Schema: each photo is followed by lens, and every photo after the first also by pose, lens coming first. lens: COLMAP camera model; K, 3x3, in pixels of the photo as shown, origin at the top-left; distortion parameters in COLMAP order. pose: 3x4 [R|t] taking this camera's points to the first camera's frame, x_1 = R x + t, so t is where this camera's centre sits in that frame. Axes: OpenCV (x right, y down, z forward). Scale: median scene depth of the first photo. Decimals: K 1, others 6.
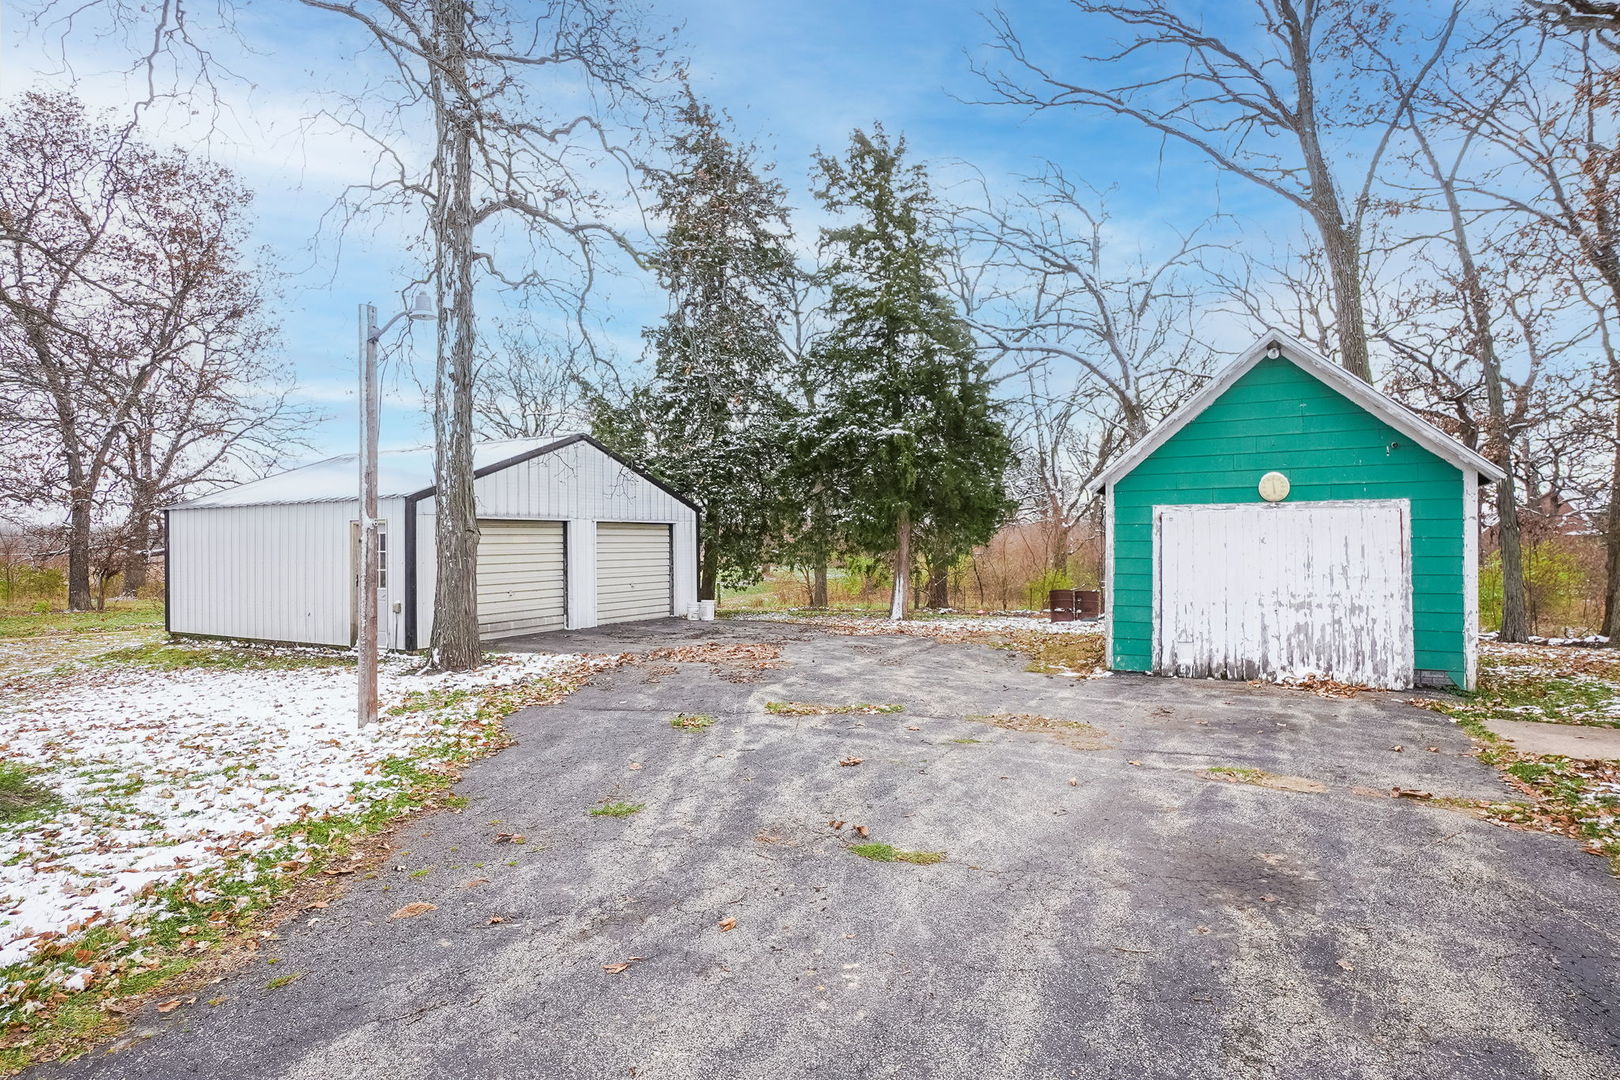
lens RADIAL K [[827.5, 0, 810.0], [0, 827.5, 540.0], [0, 0, 1]] dist [-0.042916, 0.000147]
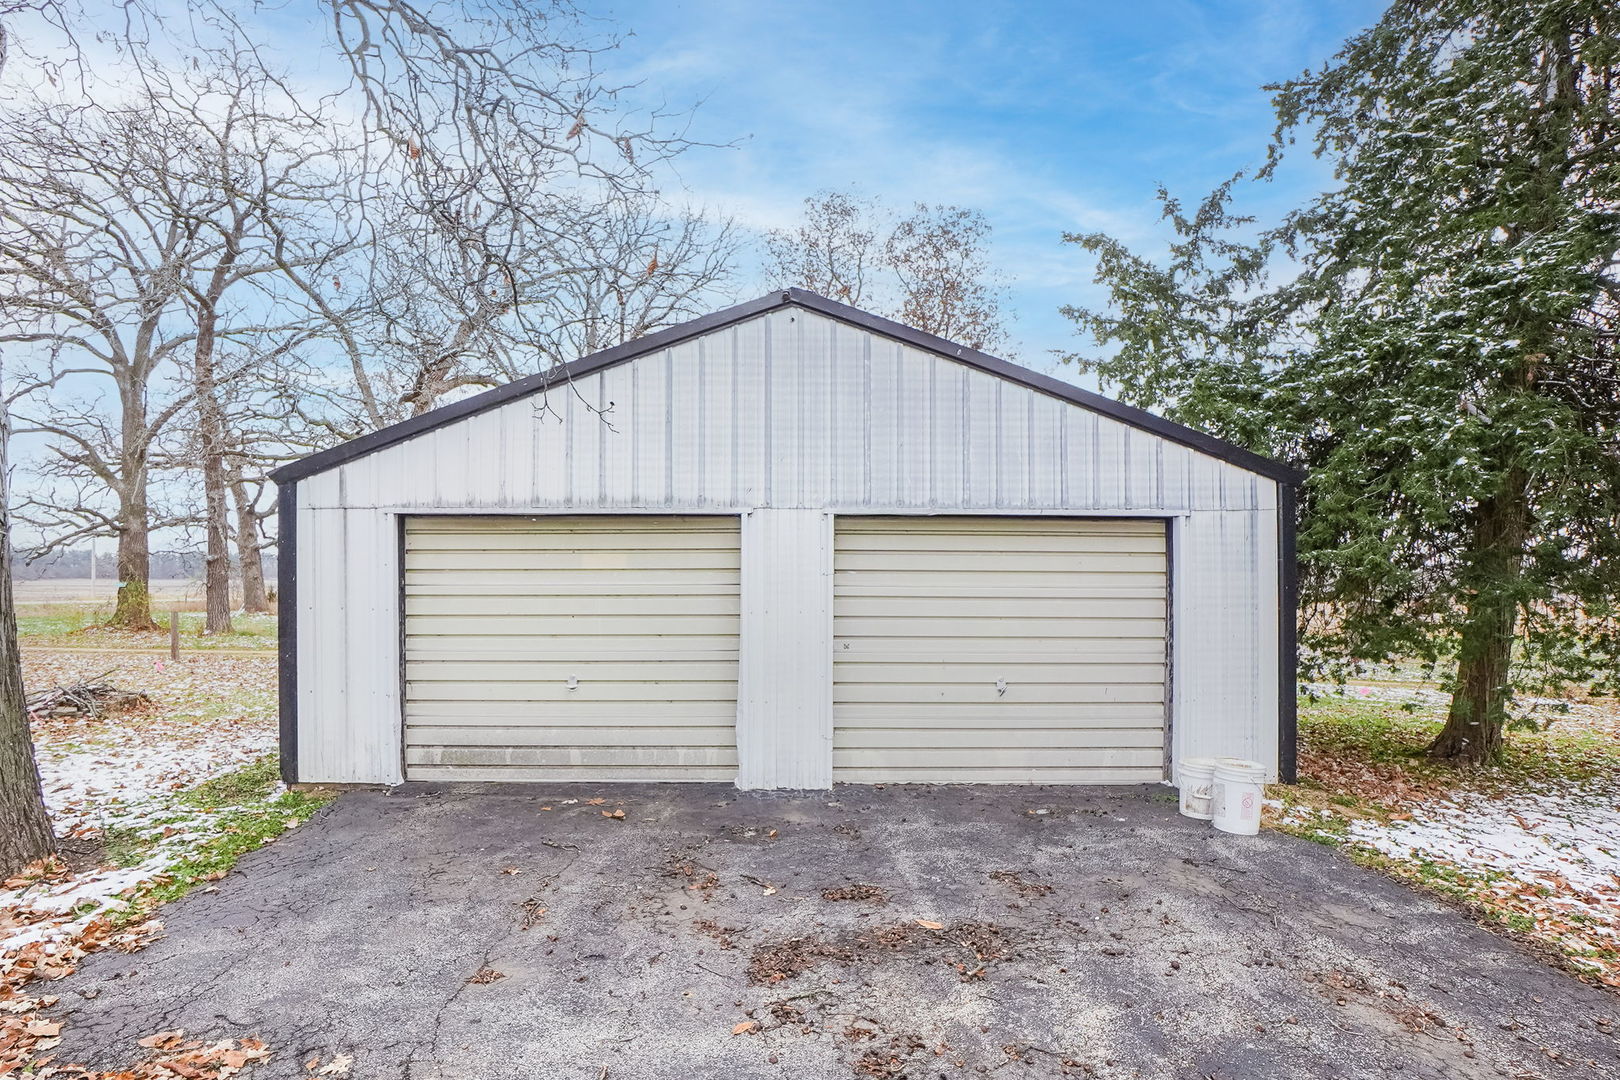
lens RADIAL K [[721.1, 0, 804.0], [0, 721.1, 524.8], [0, 0, 1]] dist [-0.063427, 0.016590]
pose [[0.462988, -0.002130, -0.886362, 0.023771], [-0.005887, 0.999968, -0.005478, -0.014239], [0.886345, 0.007755, 0.462961, 0.734610]]
